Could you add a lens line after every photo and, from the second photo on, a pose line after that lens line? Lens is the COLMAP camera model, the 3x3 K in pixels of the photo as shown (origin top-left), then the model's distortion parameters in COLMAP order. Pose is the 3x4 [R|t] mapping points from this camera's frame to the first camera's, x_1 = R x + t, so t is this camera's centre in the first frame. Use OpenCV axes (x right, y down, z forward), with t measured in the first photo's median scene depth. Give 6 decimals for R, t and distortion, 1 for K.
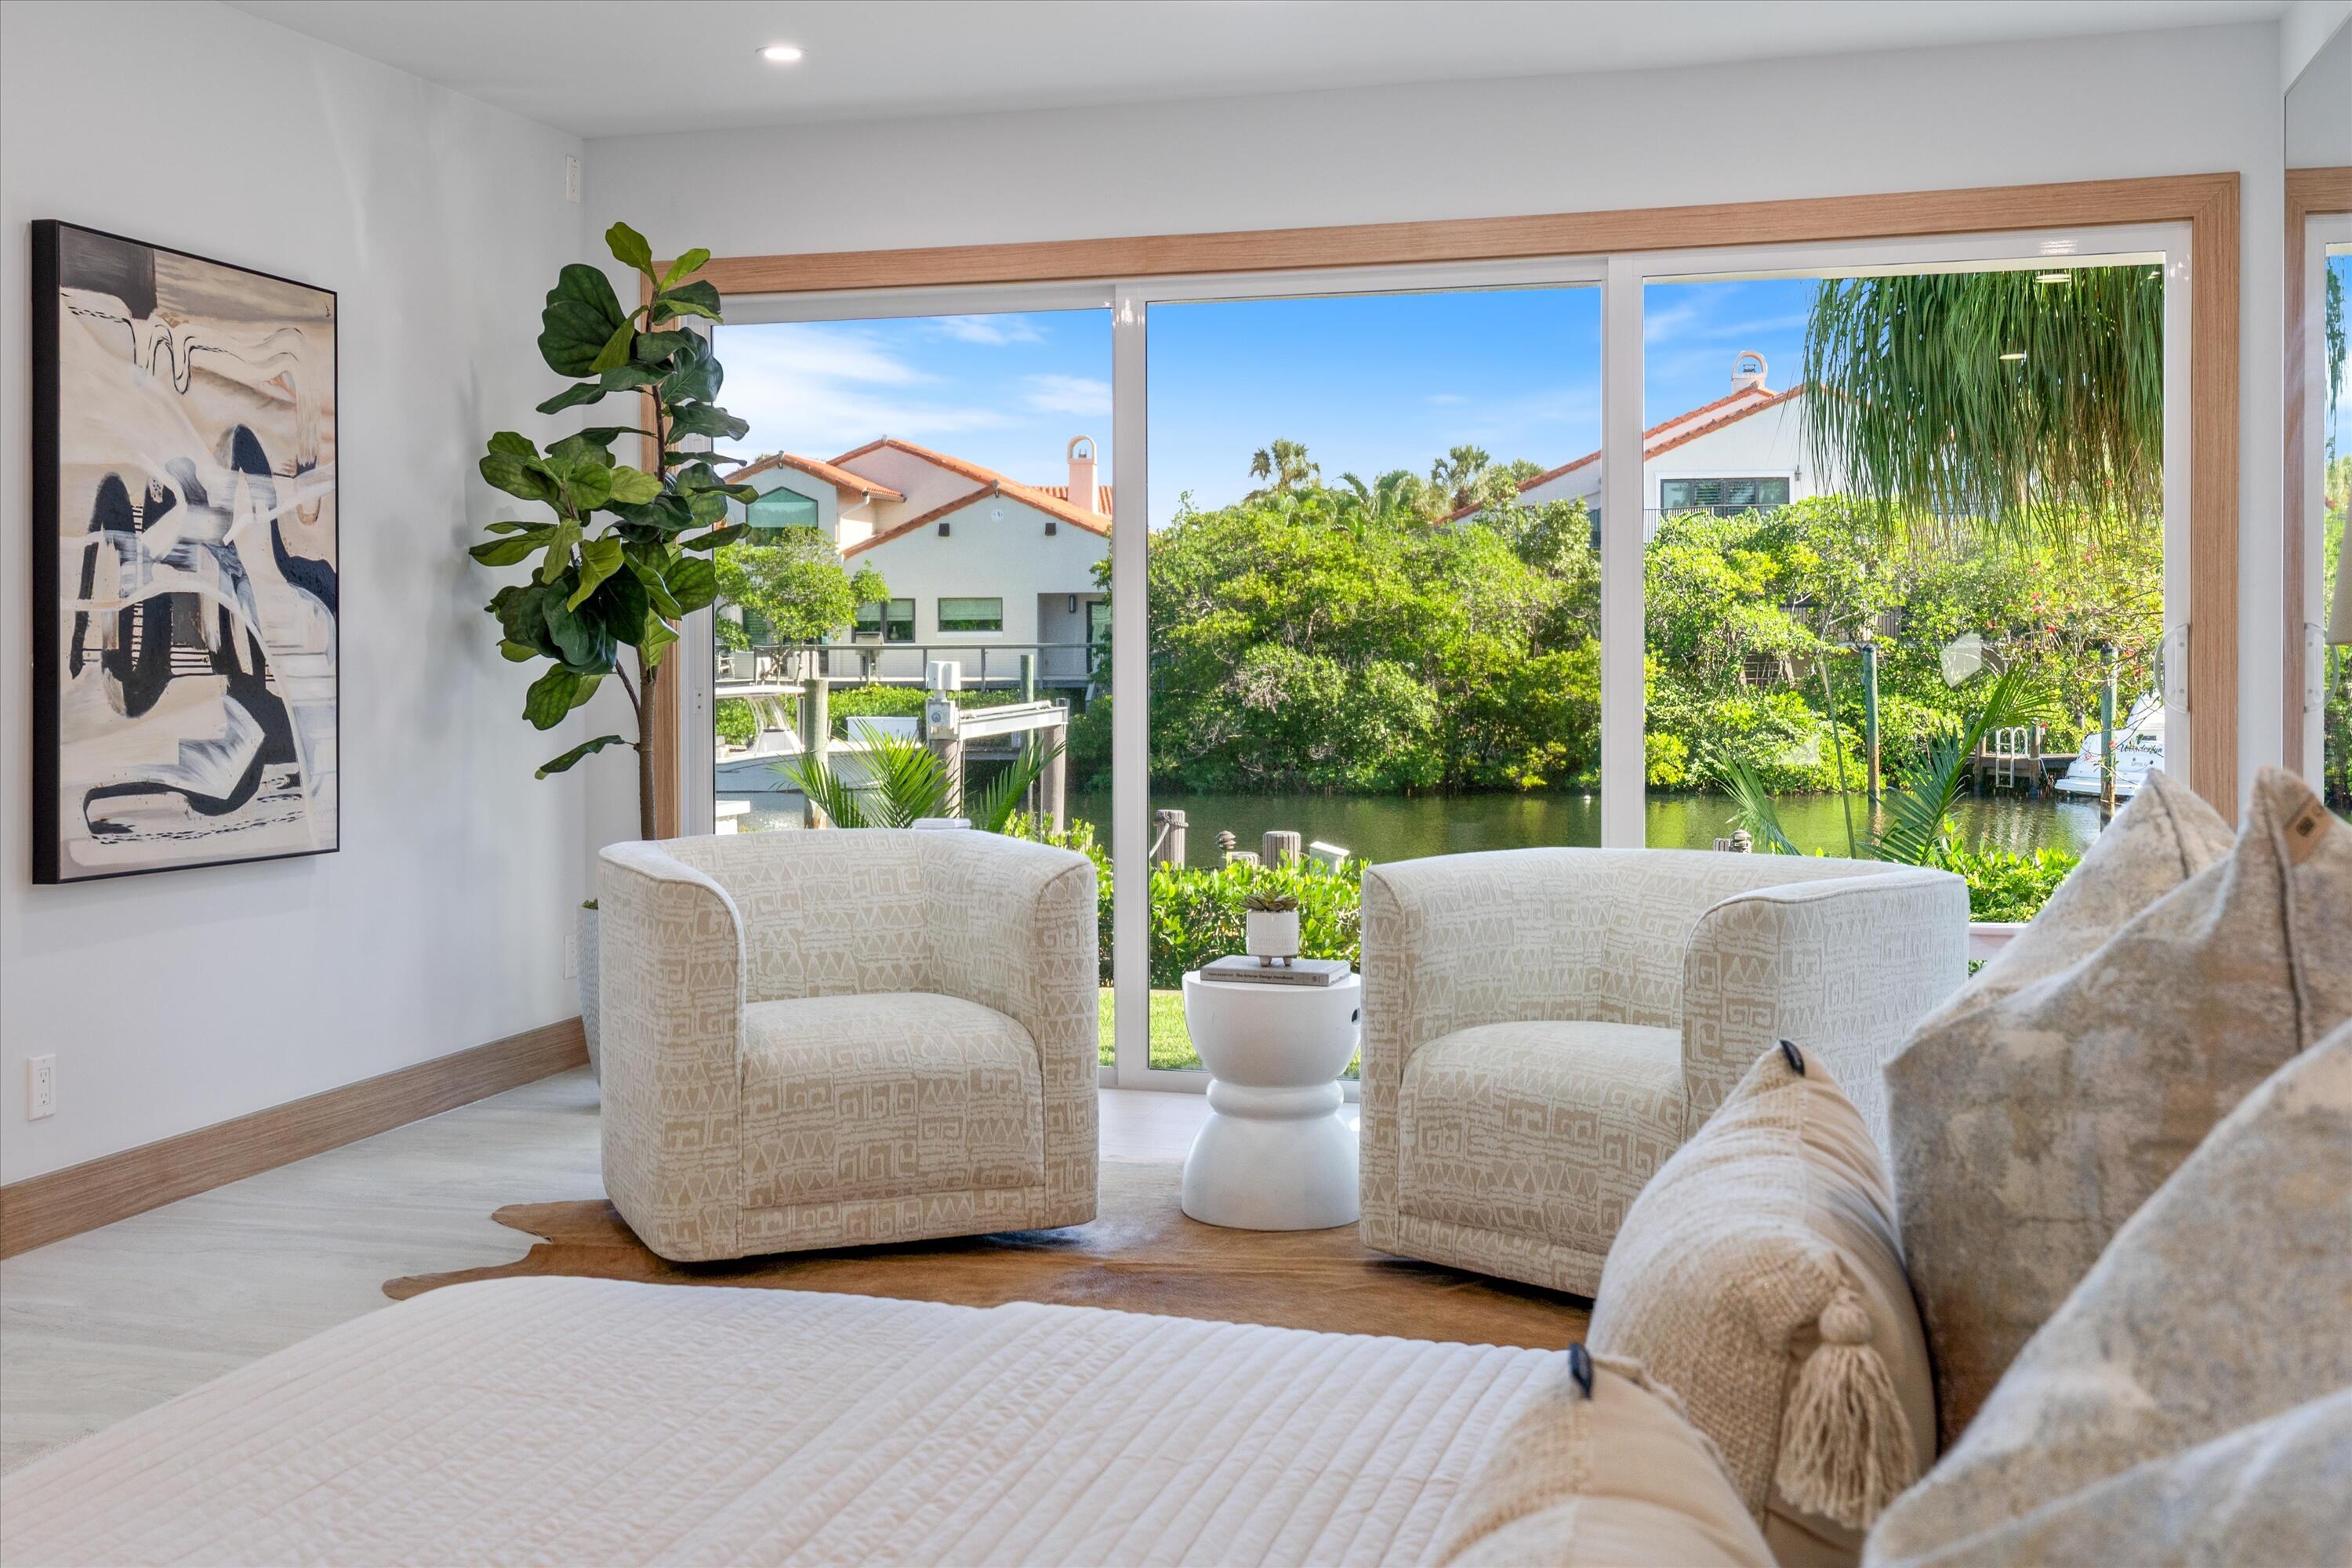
lens RADIAL K [[2590.9, 0, 1095.6], [0, 2590.9, 702.2], [0, 0, 1]] dist [0.061408, -0.255999]
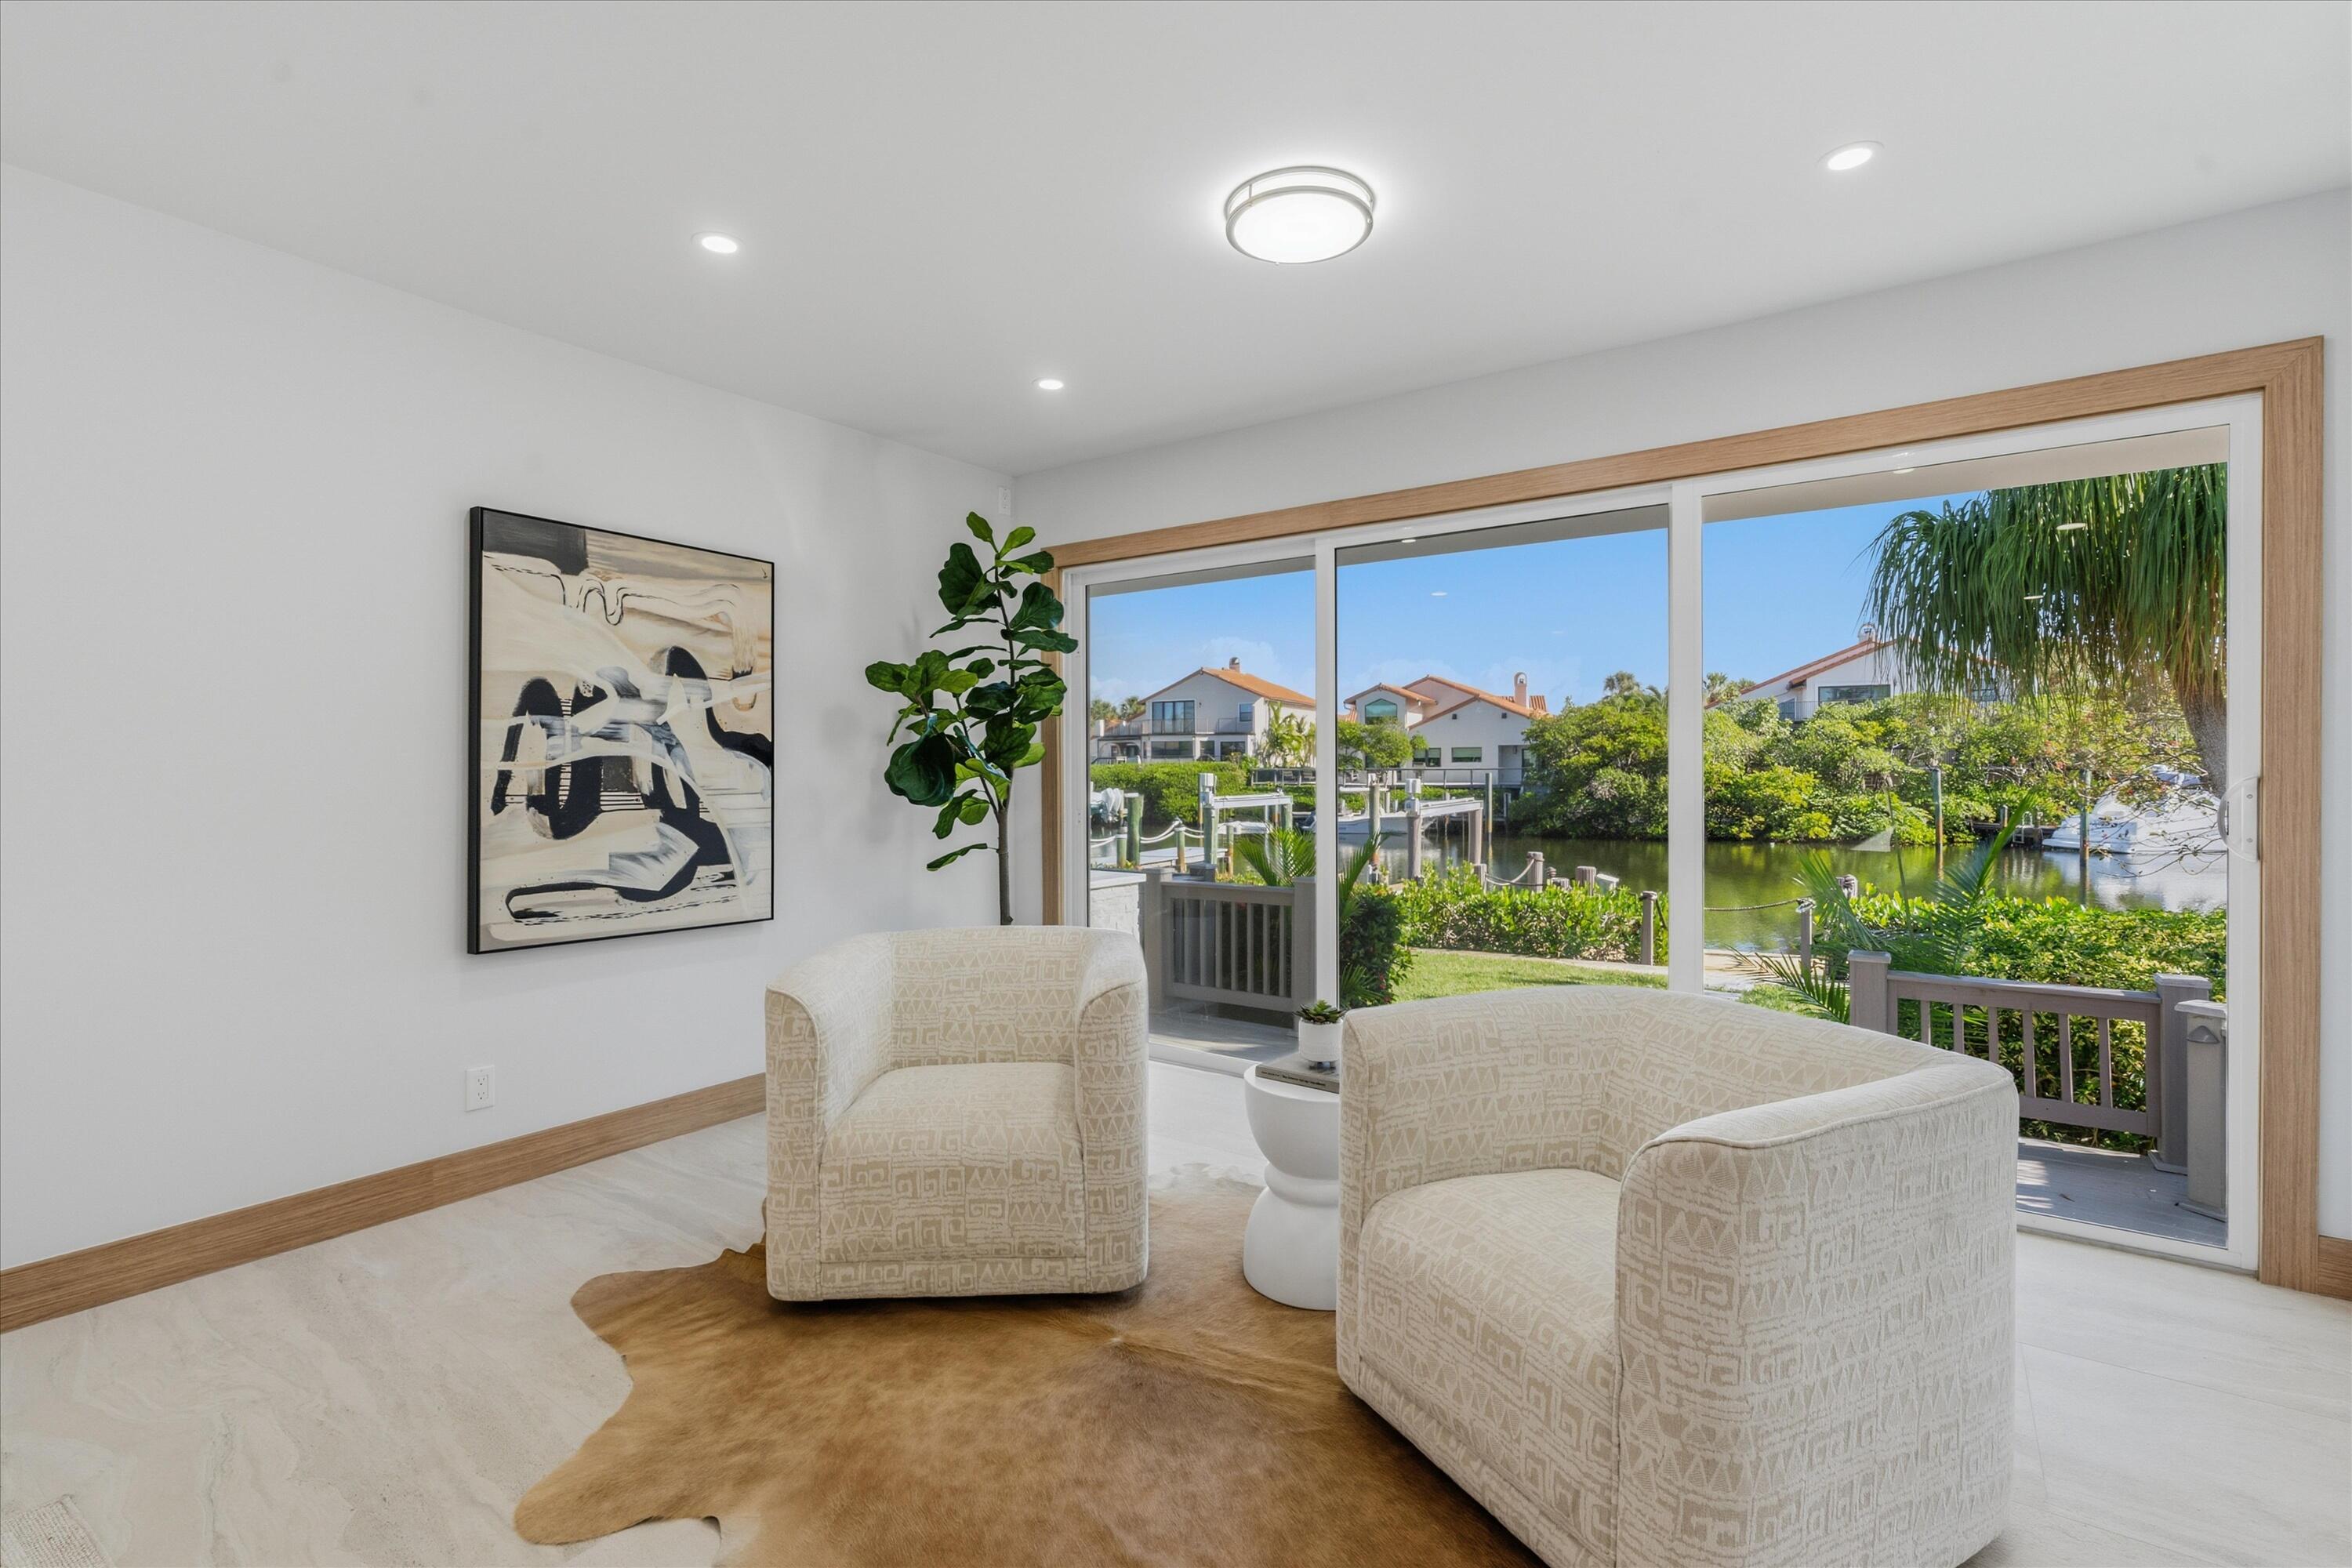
lens RADIAL K [[1096.0, 0, 1176.0], [0, 1096.0, 784.0], [0, 0, 1]] dist [-0.008420, 0.000517]
pose [[0.949179, 0.004097, -0.314711, 0.156486], [-0.006268, 0.999963, -0.005887, -0.023387], [0.314675, 0.007560, 0.949169, 0.483409]]
